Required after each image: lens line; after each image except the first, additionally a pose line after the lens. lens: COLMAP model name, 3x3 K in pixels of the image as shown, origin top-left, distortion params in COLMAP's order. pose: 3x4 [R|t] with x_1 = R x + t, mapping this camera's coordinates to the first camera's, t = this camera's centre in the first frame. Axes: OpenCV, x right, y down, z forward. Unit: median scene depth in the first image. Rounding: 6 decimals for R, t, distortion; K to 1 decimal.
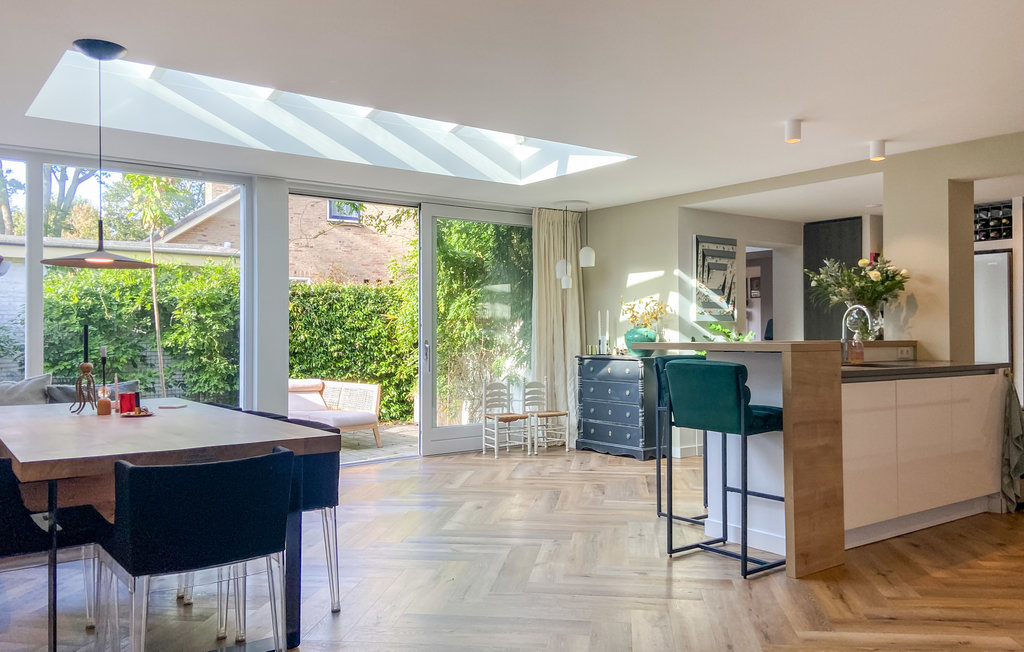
lens RADIAL K [[829.5, 0, 512.0], [0, 829.5, 326.0], [0, 0, 1]] dist [0.003821, 0.001503]
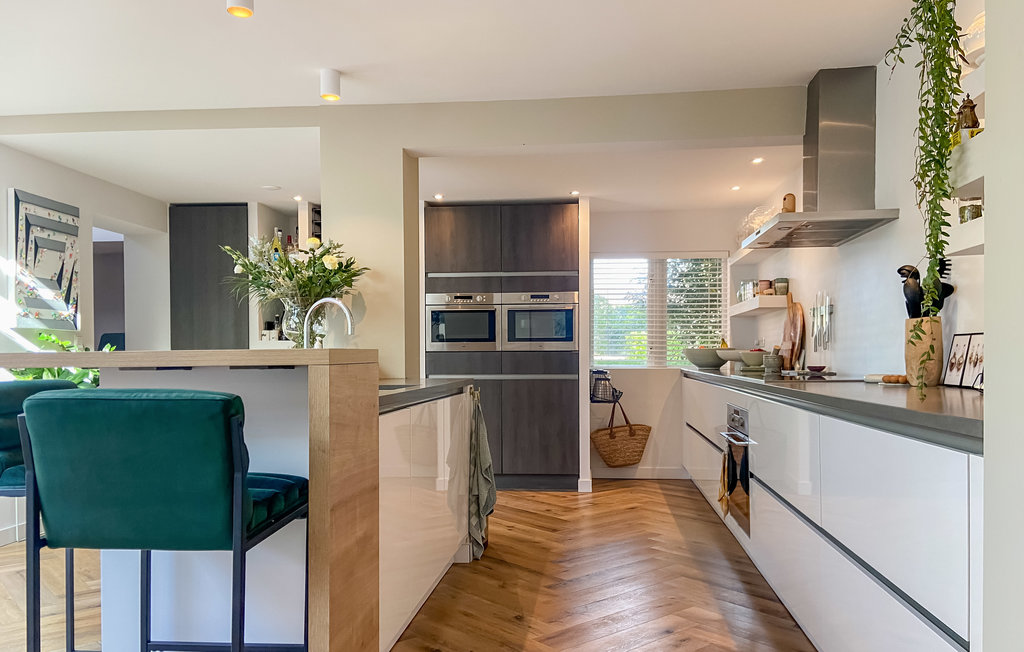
lens RADIAL K [[776.9, 0, 512.6], [0, 776.9, 358.7], [0, 0, 1]] dist [0.098190, -0.135501]
pose [[0.673927, -0.005806, 0.738775, 0.034770], [0.000415, 0.999972, 0.007480, 0.013124], [-0.738797, -0.004734, 0.673911, 0.320844]]
